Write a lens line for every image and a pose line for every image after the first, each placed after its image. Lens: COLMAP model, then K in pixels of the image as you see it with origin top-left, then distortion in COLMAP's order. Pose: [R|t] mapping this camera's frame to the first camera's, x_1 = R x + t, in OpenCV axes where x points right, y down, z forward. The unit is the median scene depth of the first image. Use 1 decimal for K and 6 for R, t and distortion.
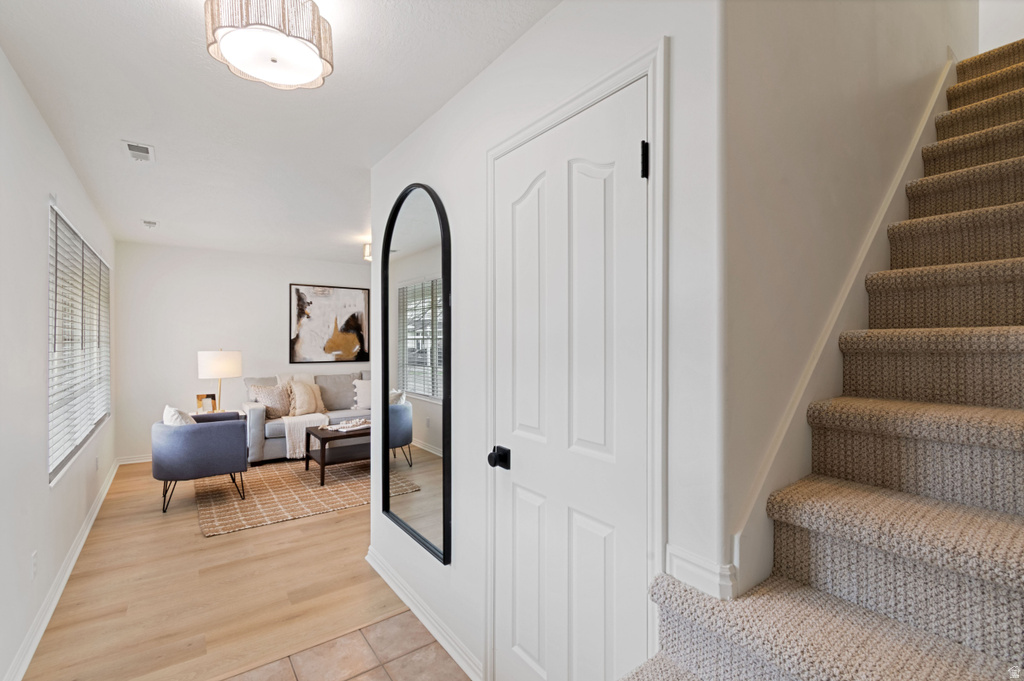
lens RADIAL K [[451.2, 0, 515.0], [0, 451.2, 340.2], [0, 0, 1]] dist [0.003698, -0.000120]
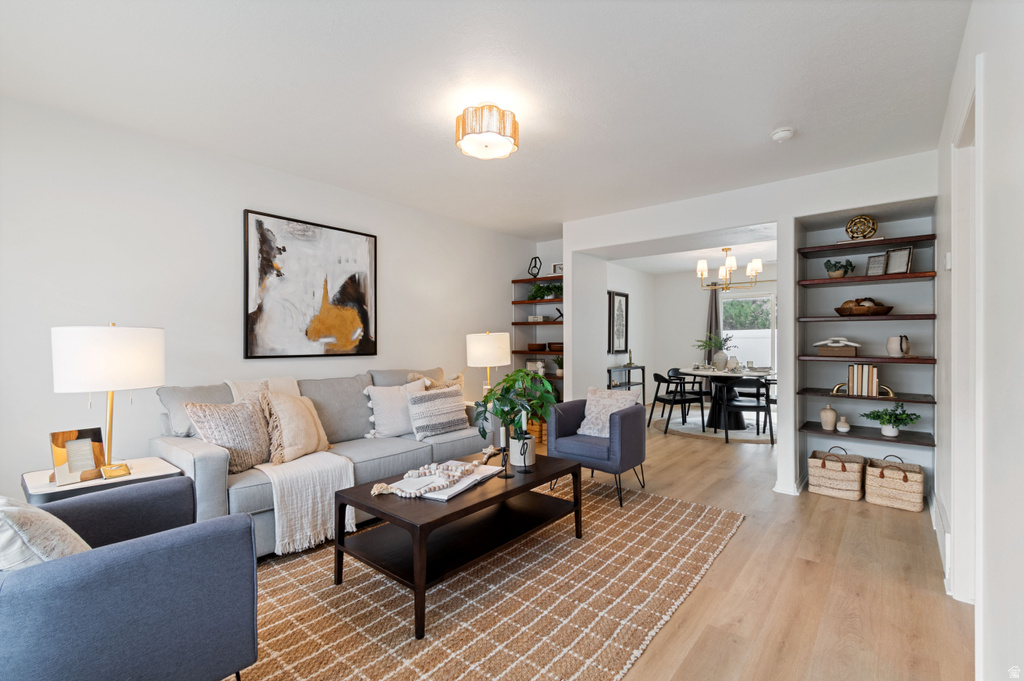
lens RADIAL K [[451.2, 0, 514.9], [0, 451.2, 343.2], [0, 0, 1]] dist [0.003698, -0.000120]
pose [[0.972069, -0.000964, 0.234694, -0.311935], [-0.000402, 0.999983, 0.005774, 0.029901], [-0.234695, -0.005707, 0.972052, 0.401532]]
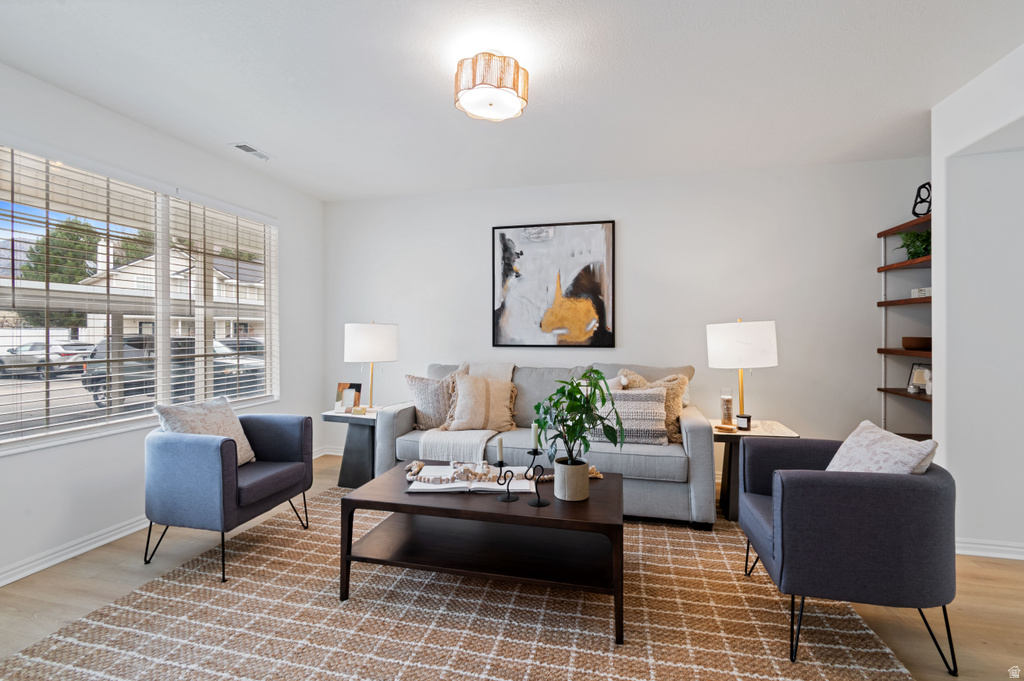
lens RADIAL K [[451.2, 0, 517.9], [0, 451.2, 333.9], [0, 0, 1]] dist [0.003698, -0.000120]
pose [[0.646951, 0.003468, -0.762523, 0.035958], [0.000108, 0.999989, 0.004640, 0.029693], [0.762531, -0.003085, 0.646944, 0.591324]]
